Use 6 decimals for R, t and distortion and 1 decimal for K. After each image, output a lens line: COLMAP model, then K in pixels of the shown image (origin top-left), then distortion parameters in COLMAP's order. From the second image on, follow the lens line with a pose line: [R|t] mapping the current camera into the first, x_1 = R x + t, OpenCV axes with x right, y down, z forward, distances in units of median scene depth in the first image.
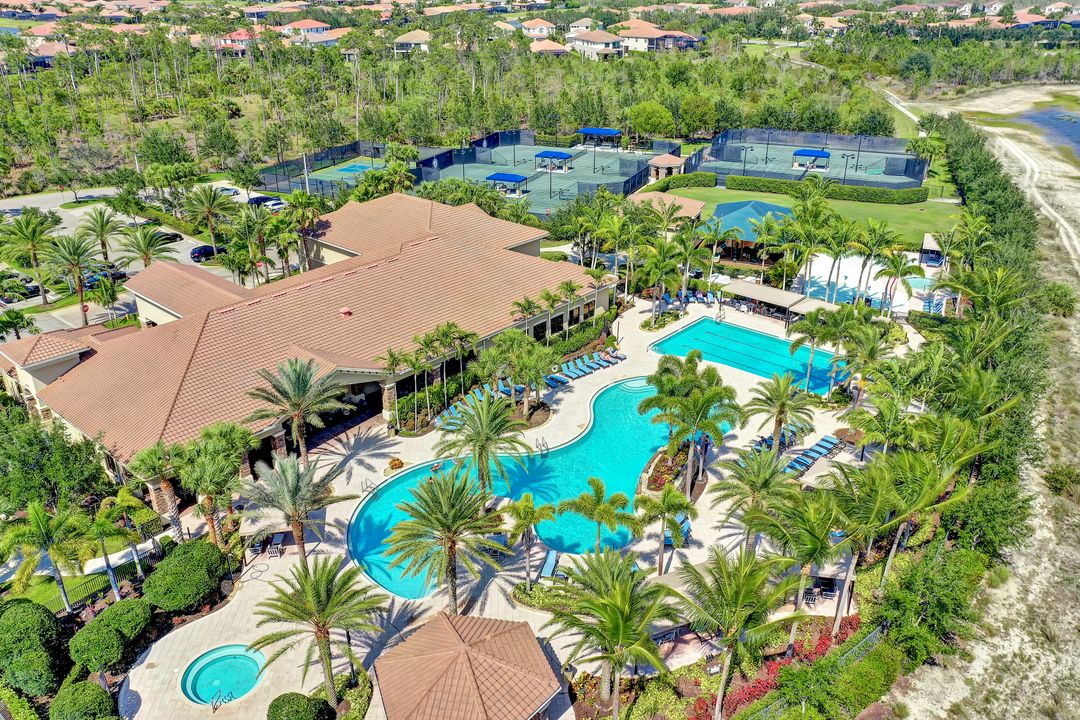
lens RADIAL K [[867.6, 0, 540.0], [0, 867.6, 360.0], [0, 0, 1]] dist [0.002993, -0.000773]
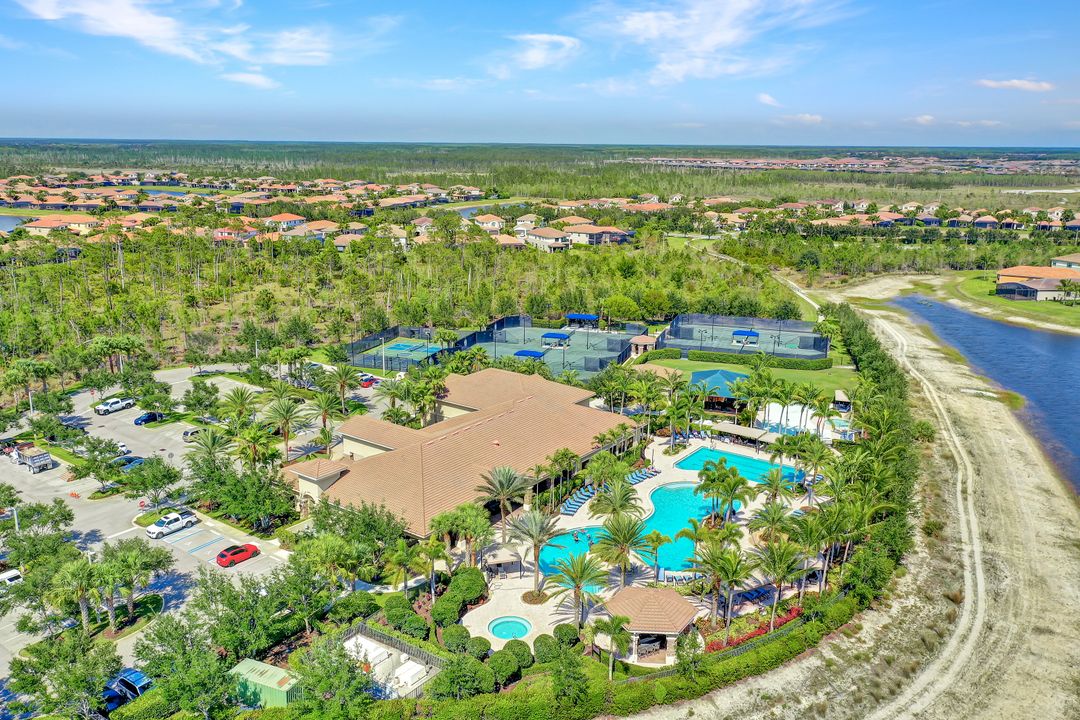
lens RADIAL K [[867.6, 0, 540.0], [0, 867.6, 360.0], [0, 0, 1]] dist [0.002993, -0.000773]
pose [[0.994566, -0.010037, 0.103625, -0.154570], [0.029185, 0.982313, -0.184960, 0.045906], [-0.099936, 0.186980, 0.977267, -0.297586]]
